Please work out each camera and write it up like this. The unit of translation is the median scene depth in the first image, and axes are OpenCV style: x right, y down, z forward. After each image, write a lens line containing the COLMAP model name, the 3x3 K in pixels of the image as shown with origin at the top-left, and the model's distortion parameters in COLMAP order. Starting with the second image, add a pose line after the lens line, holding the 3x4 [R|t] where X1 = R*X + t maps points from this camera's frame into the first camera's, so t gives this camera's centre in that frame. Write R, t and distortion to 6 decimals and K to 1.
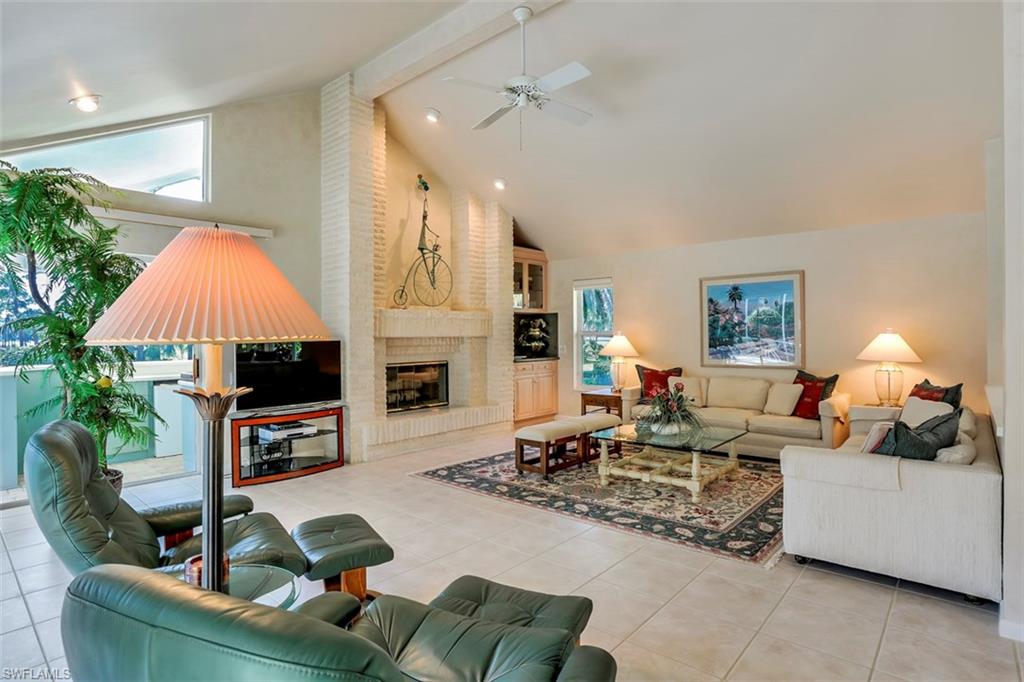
lens RADIAL K [[527.5, 0, 512.8], [0, 527.5, 340.3], [0, 0, 1]] dist [-0.030252, 0.000124]
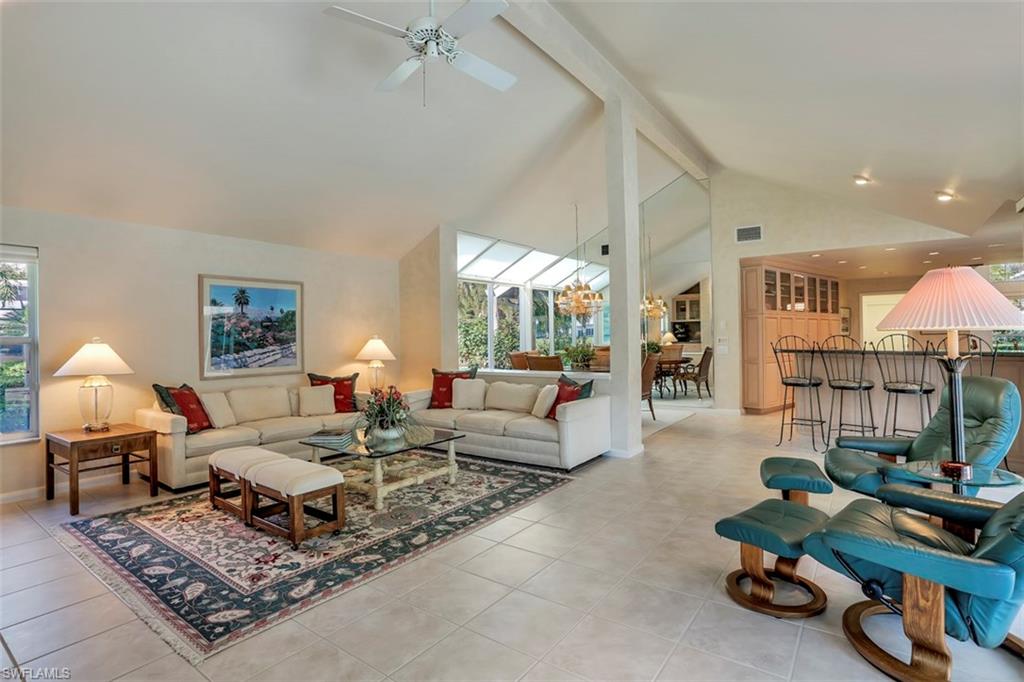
lens RADIAL K [[498.7, 0, 513.9], [0, 498.7, 338.0], [0, 0, 1]] dist [-0.024248, 0.004127]
pose [[-0.069935, 0.008640, 0.997514, -0.710490], [0.022962, 0.999711, -0.007049, 0.000129], [-0.997287, 0.022412, -0.070113, 0.874732]]
